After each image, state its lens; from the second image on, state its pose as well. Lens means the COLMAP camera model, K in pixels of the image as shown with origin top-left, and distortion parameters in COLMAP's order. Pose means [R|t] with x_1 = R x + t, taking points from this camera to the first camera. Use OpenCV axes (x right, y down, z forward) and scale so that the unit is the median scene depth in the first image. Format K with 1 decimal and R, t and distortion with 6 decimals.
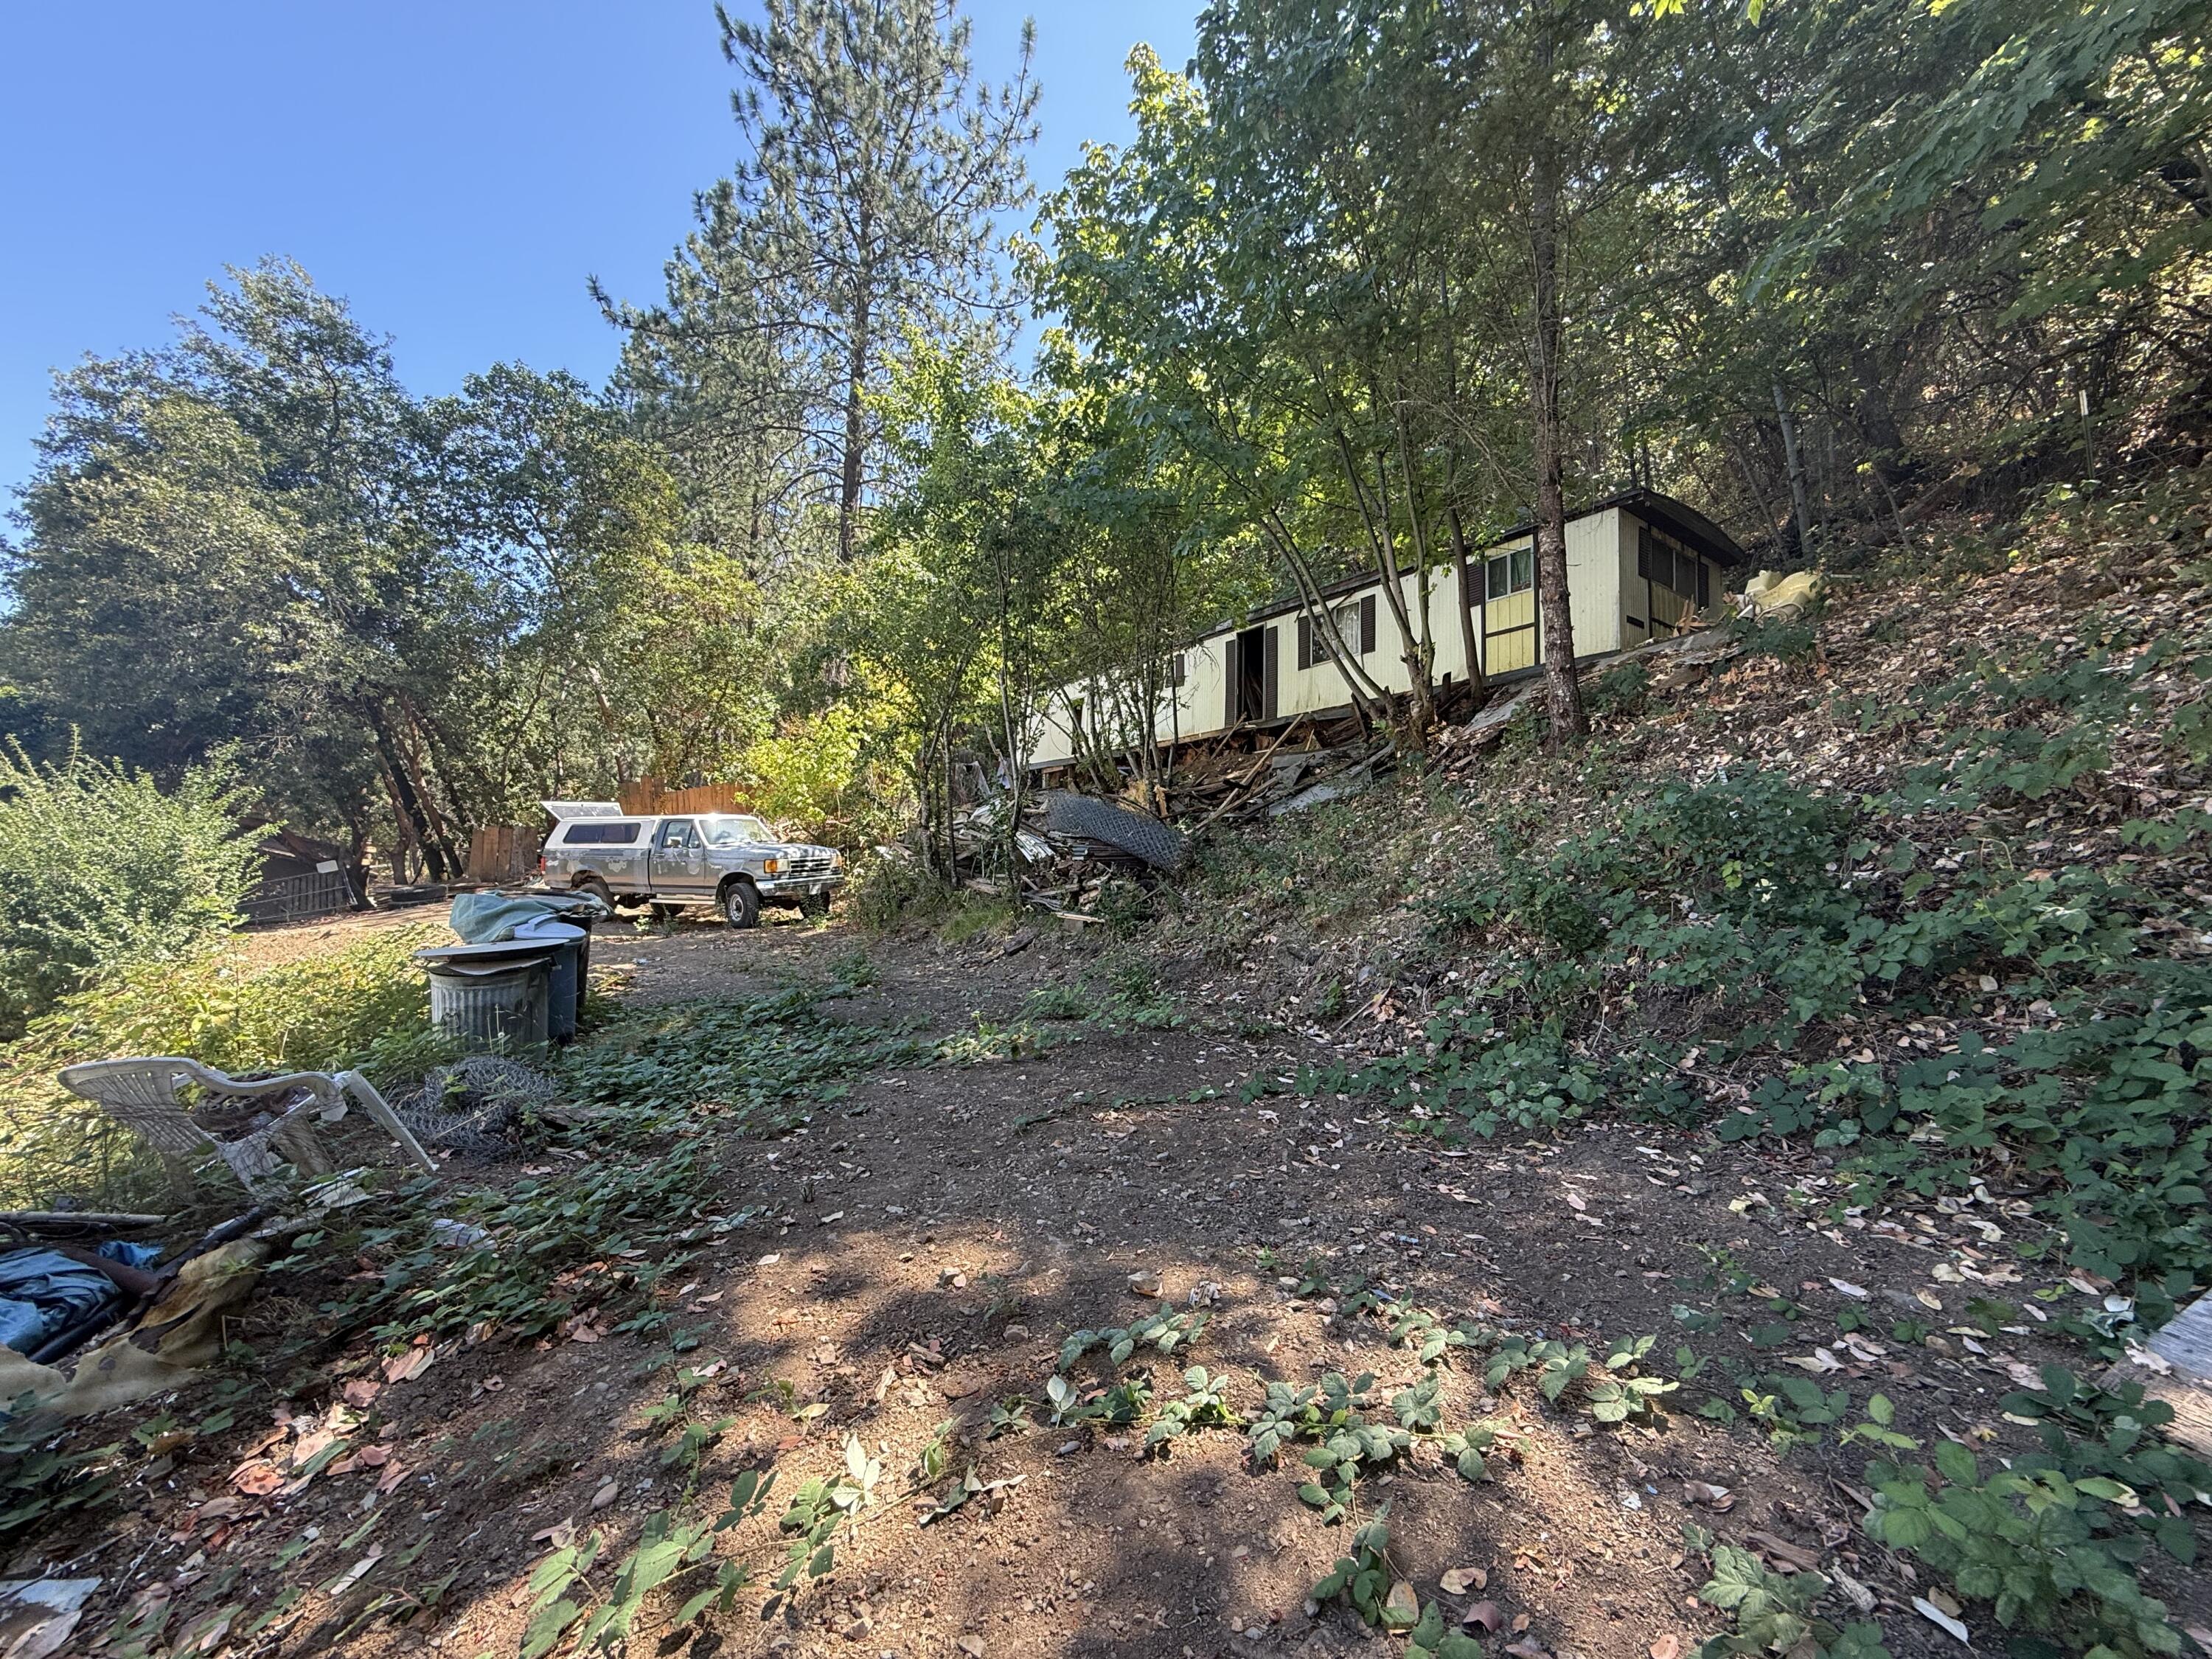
lens RADIAL K [[882.8, 0, 1106.7], [0, 882.8, 834.4], [0, 0, 1]] dist [0.000923, -0.000224]
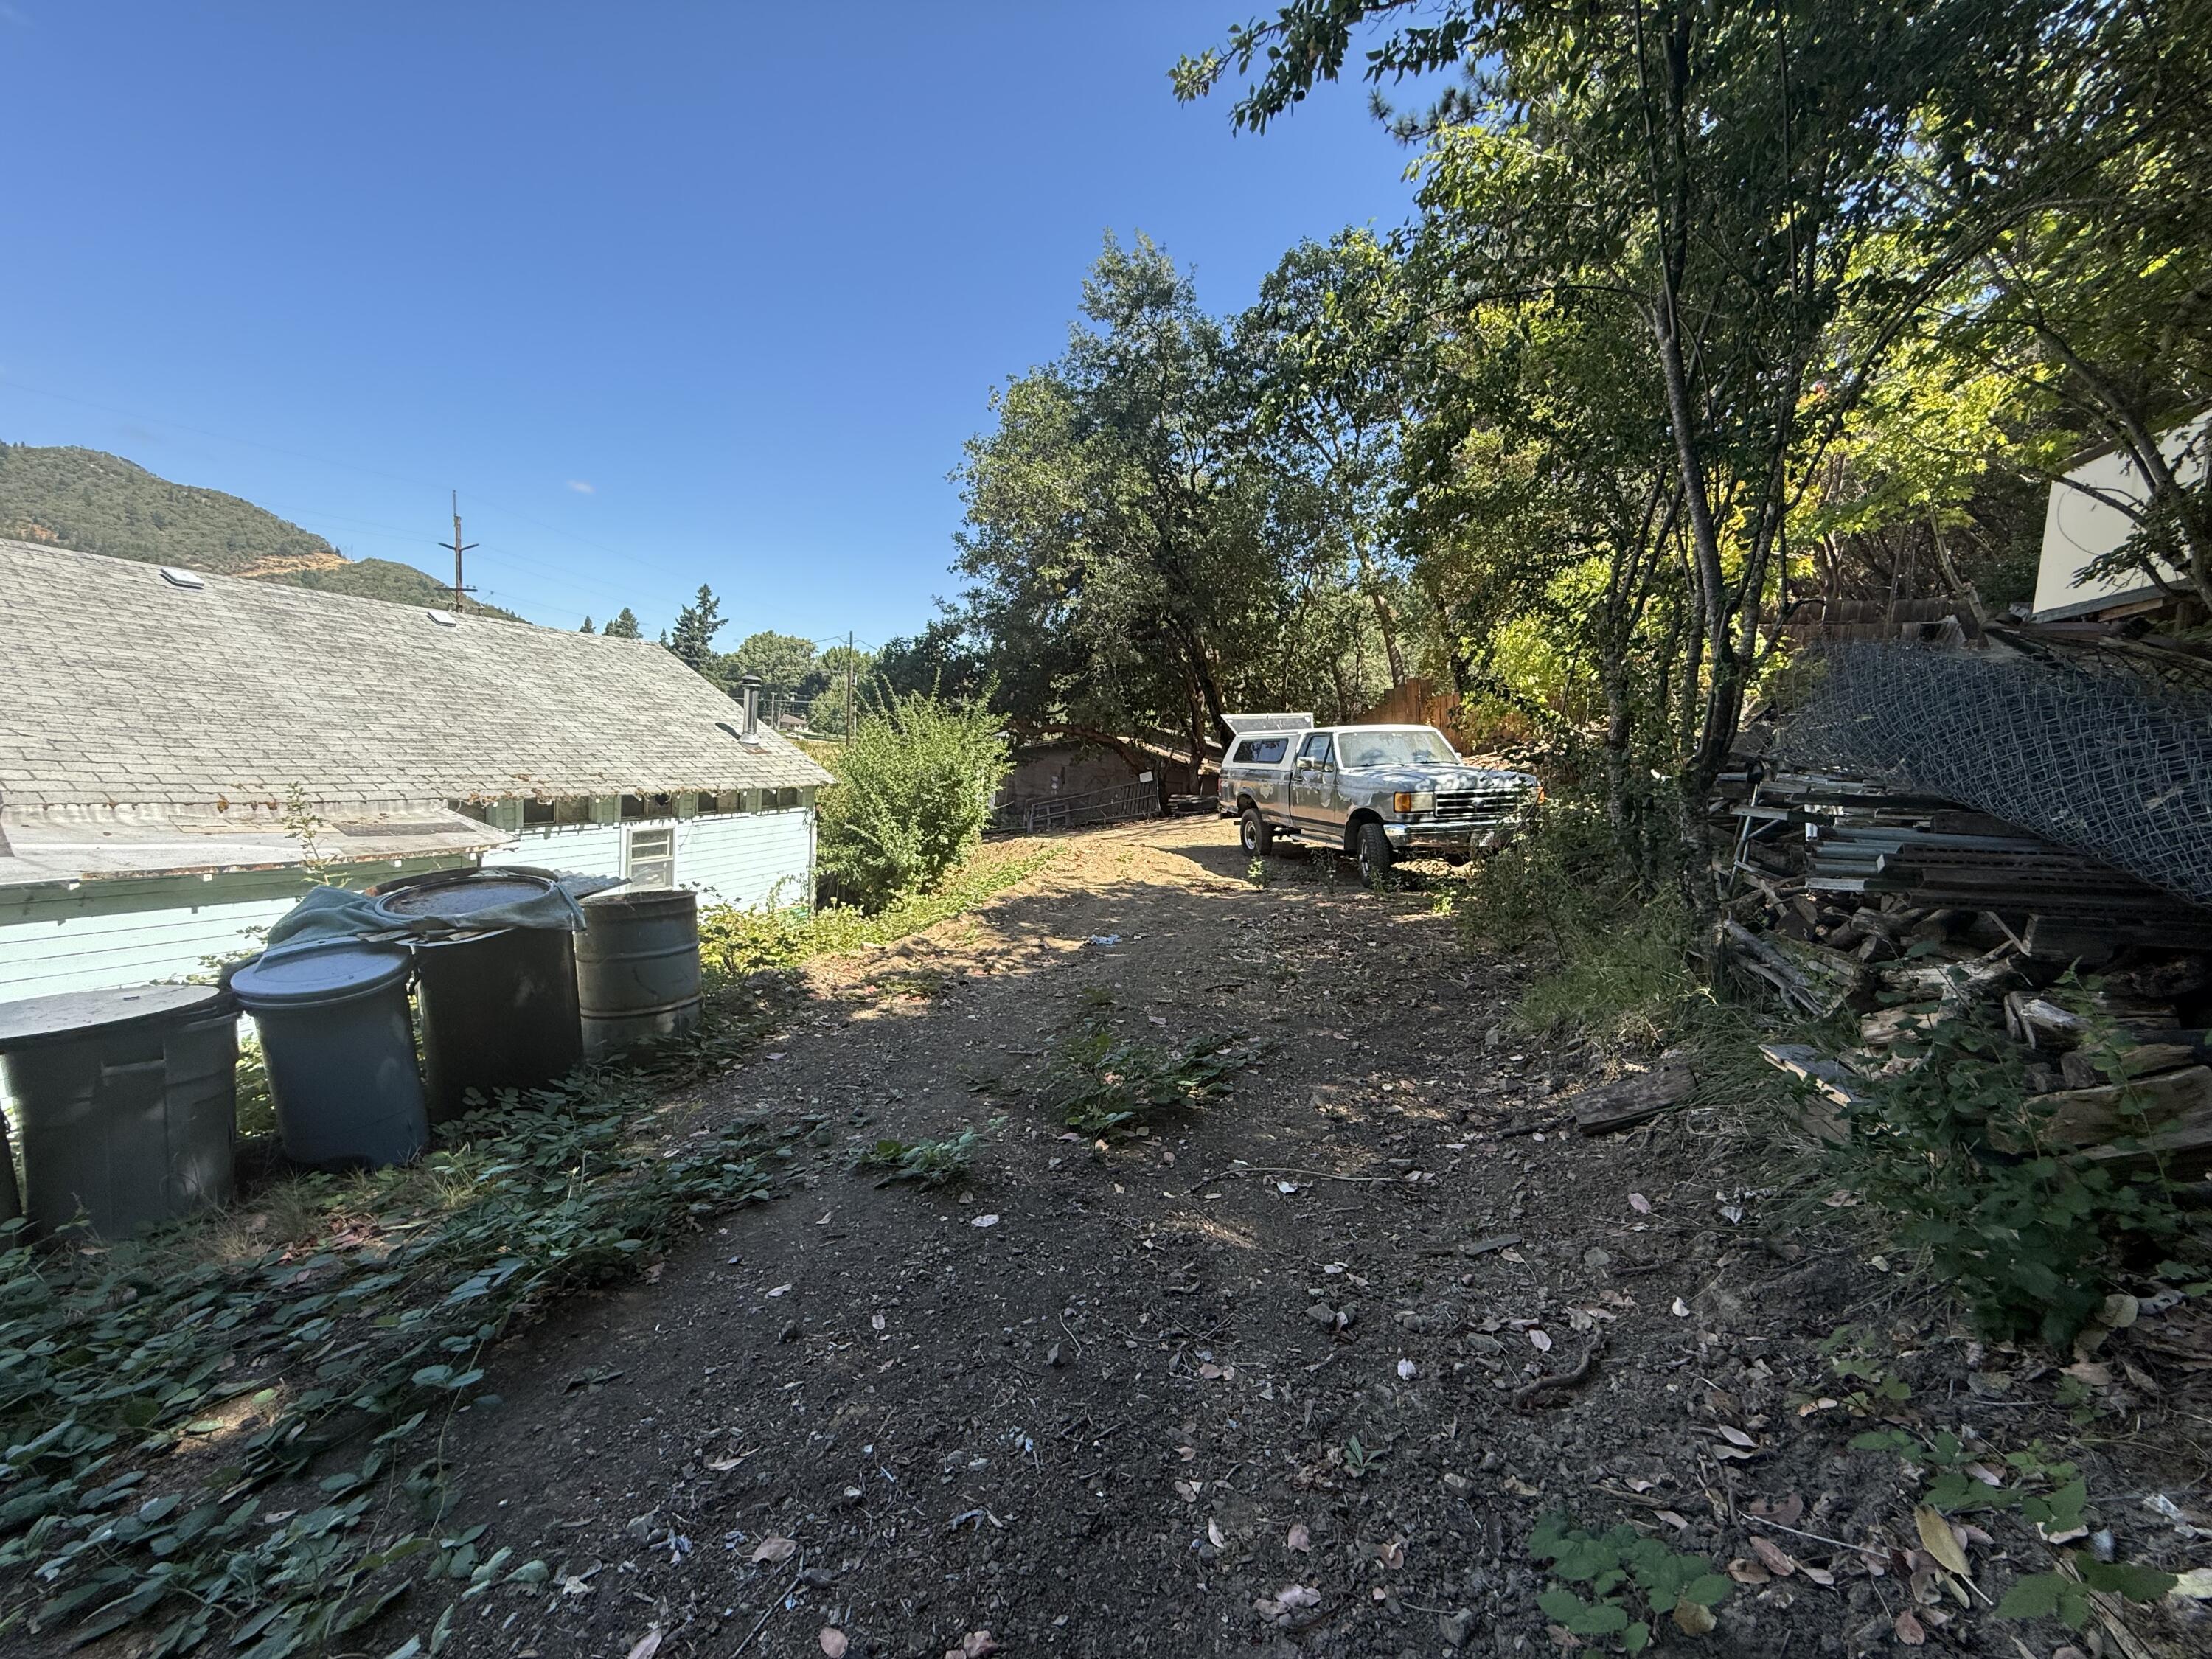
lens RADIAL K [[882.8, 0, 1104.3], [0, 882.8, 832.6], [0, 0, 1]] dist [0.000923, -0.000224]
pose [[0.575929, 0.076486, -0.813914, 0.029279], [0.005160, 0.995254, 0.097178, -0.006139], [0.817483, -0.060168, 0.572801, 0.390612]]
